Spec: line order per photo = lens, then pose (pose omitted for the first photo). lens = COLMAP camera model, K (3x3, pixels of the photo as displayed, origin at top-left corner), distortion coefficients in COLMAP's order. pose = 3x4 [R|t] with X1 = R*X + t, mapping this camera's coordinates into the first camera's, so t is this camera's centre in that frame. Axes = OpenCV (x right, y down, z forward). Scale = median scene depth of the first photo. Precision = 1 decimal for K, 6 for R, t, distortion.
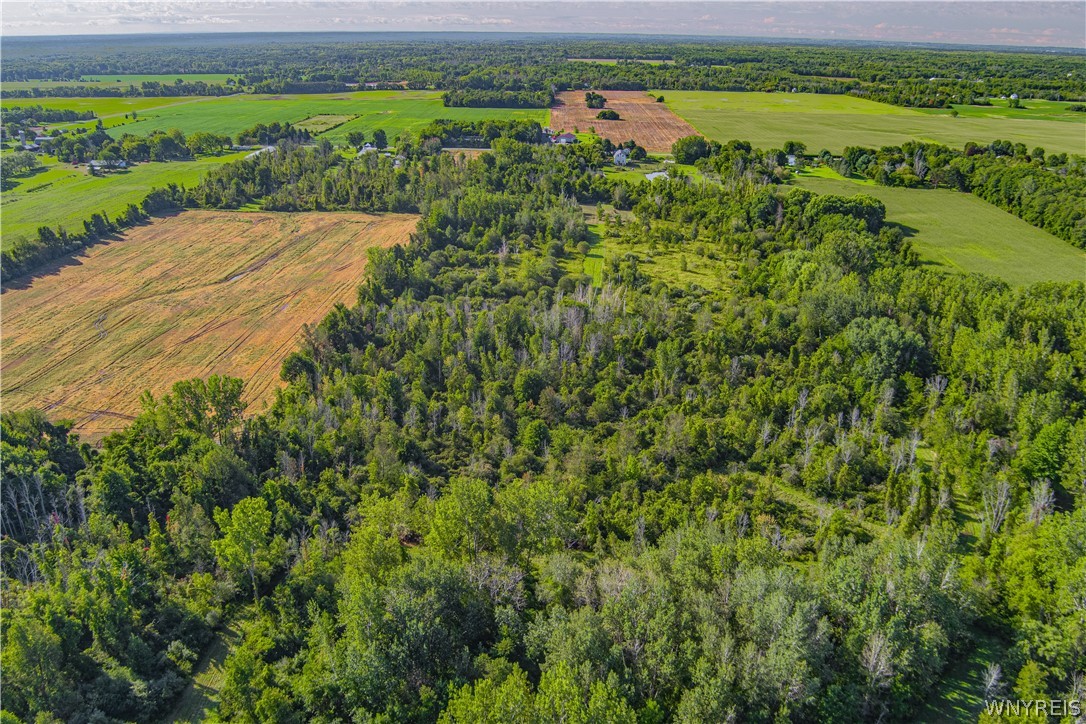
lens RADIAL K [[894.1, 0, 543.0], [0, 894.1, 362.0], [0, 0, 1]] dist [-0.099206, 0.054421]
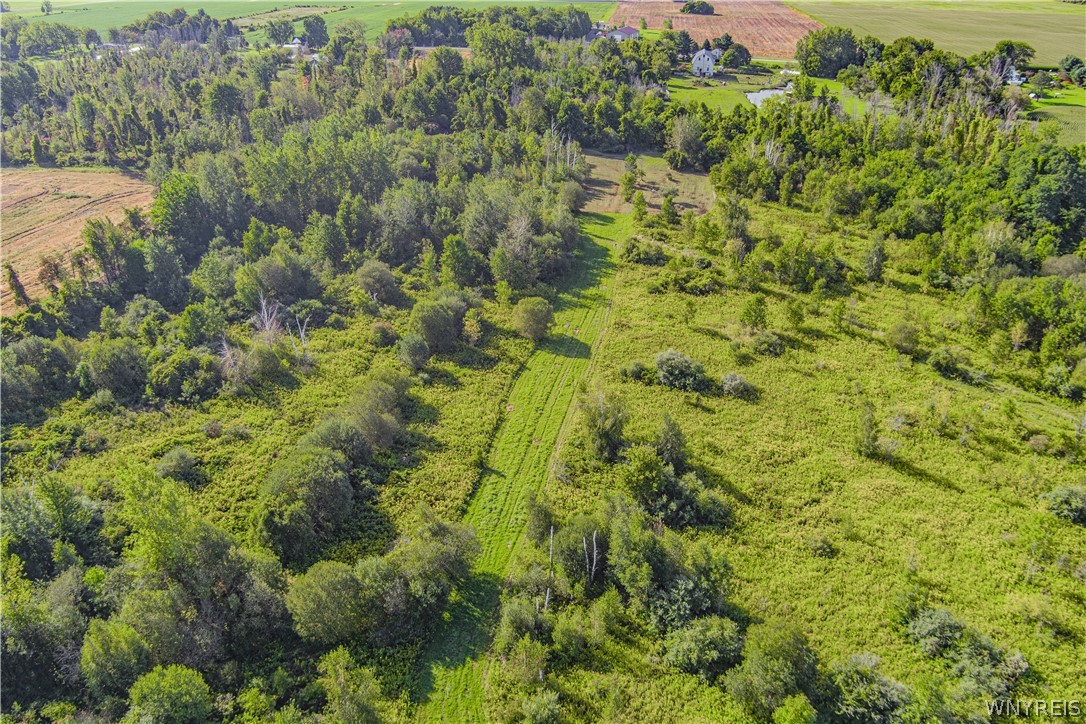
lens RADIAL K [[894.1, 0, 543.0], [0, 894.1, 362.0], [0, 0, 1]] dist [-0.099206, 0.054421]
pose [[0.994041, 0.044190, -0.099647, 0.065031], [-0.035621, 0.995641, 0.086196, -0.111531], [0.103021, -0.082133, 0.991282, 0.545548]]
